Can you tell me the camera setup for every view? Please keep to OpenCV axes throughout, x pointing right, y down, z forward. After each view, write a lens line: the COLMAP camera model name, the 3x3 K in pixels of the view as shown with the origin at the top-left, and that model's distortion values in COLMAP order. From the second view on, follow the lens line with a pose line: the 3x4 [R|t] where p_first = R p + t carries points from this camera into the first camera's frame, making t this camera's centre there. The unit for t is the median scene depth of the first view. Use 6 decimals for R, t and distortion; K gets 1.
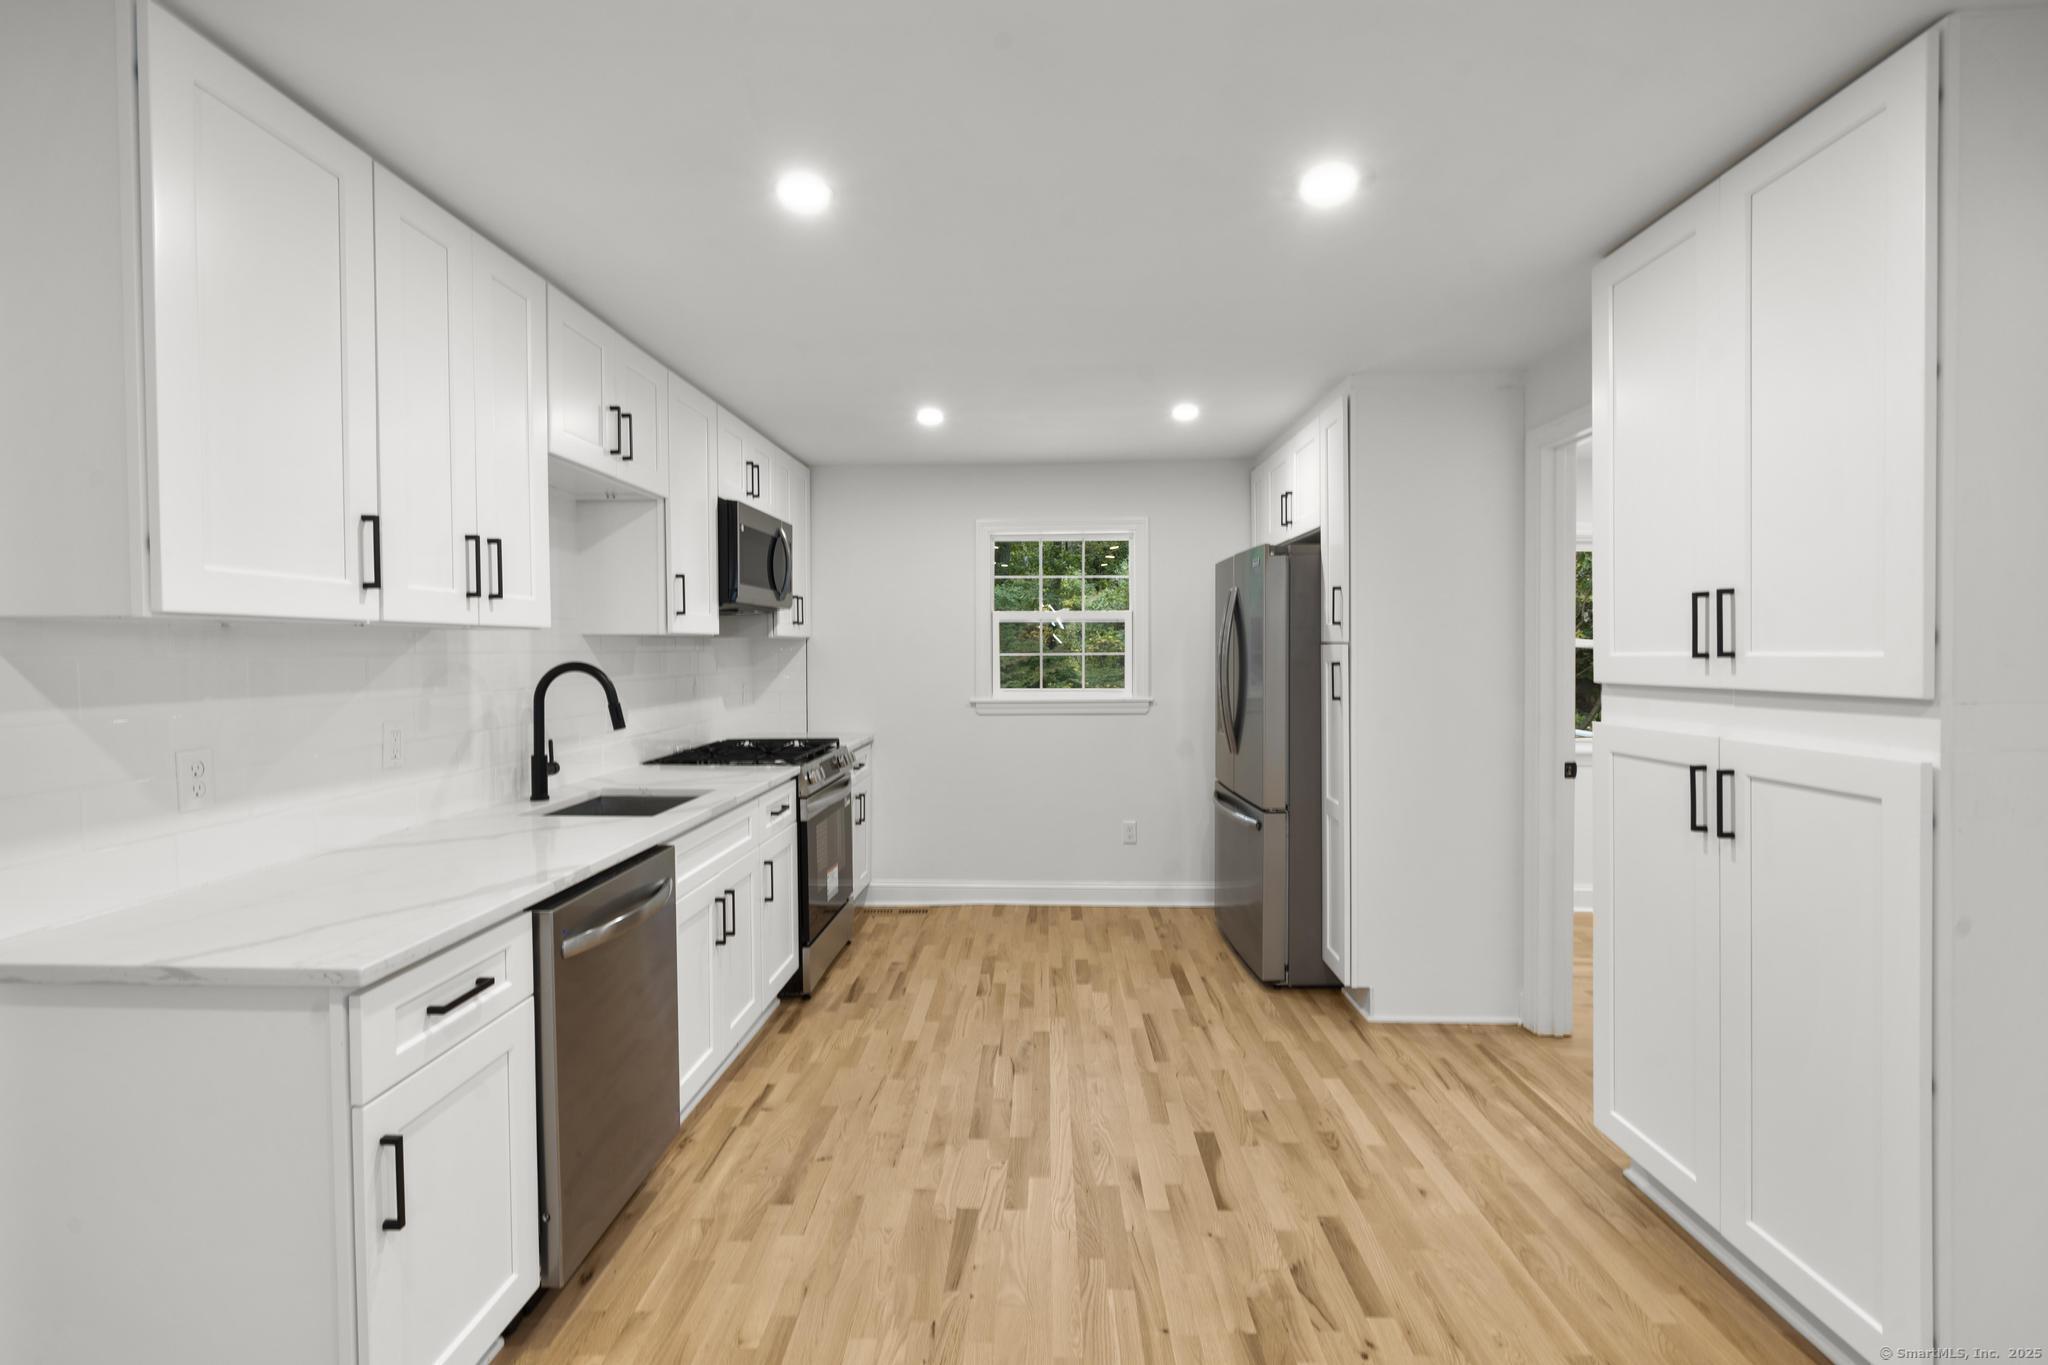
lens RADIAL K [[942.2, 0, 1022.2], [0, 942.2, 675.0], [0, 0, 1]] dist [-0.000382, -0.001237]
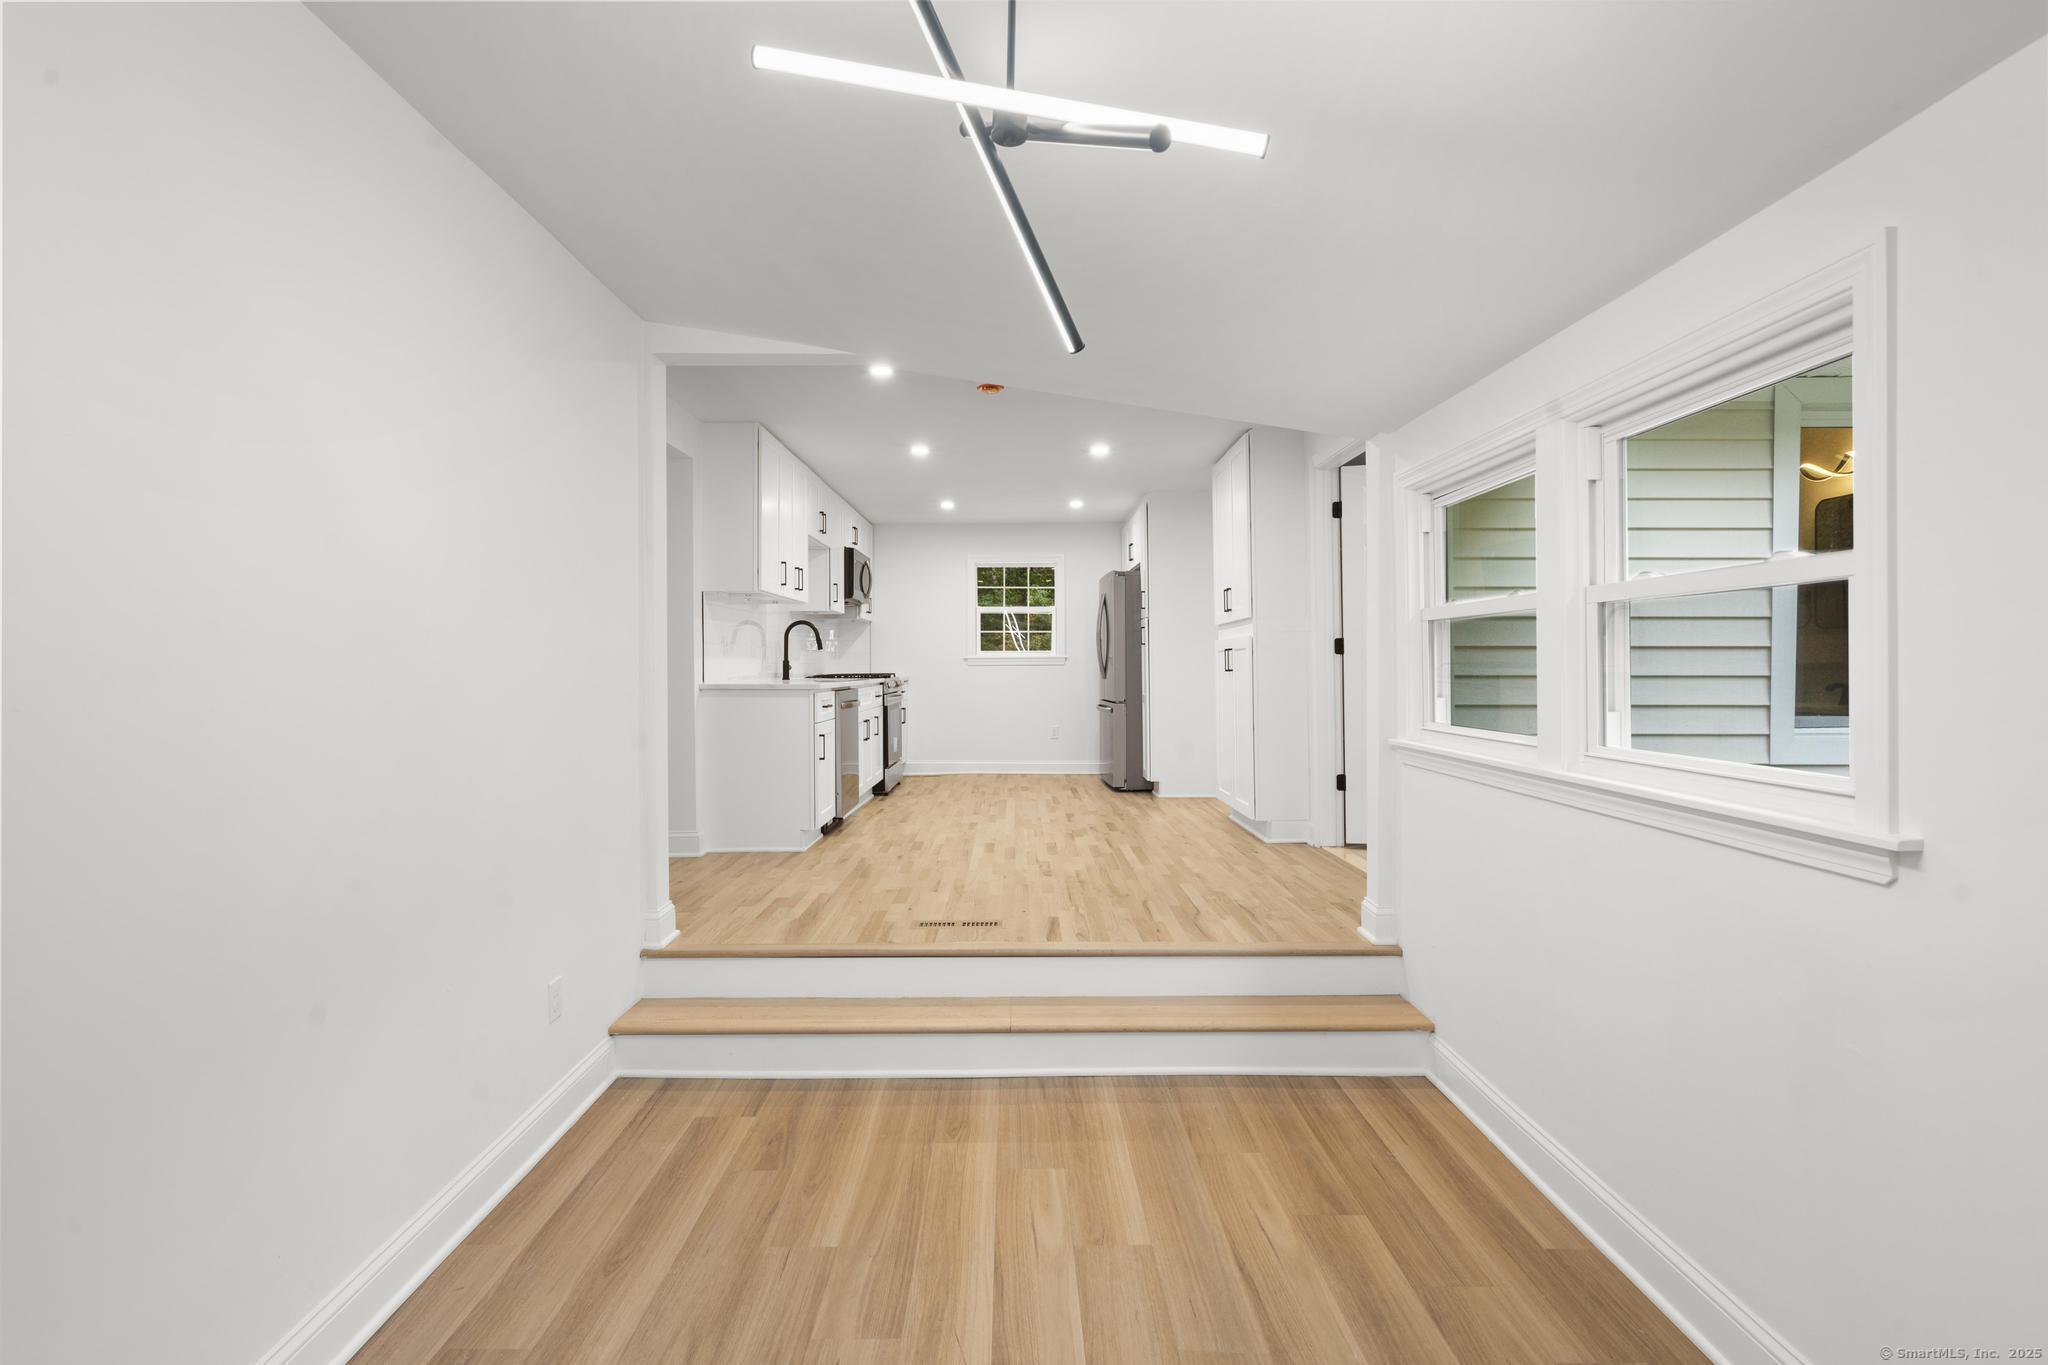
lens RADIAL K [[942.2, 0, 1025.3], [0, 942.2, 674.0], [0, 0, 1]] dist [-0.000382, -0.001237]
pose [[0.999239, 0.001227, 0.038998, -0.010242], [-0.000424, 0.999788, -0.020574, 0.113055], [-0.039015, 0.020542, 0.999027, -0.916459]]
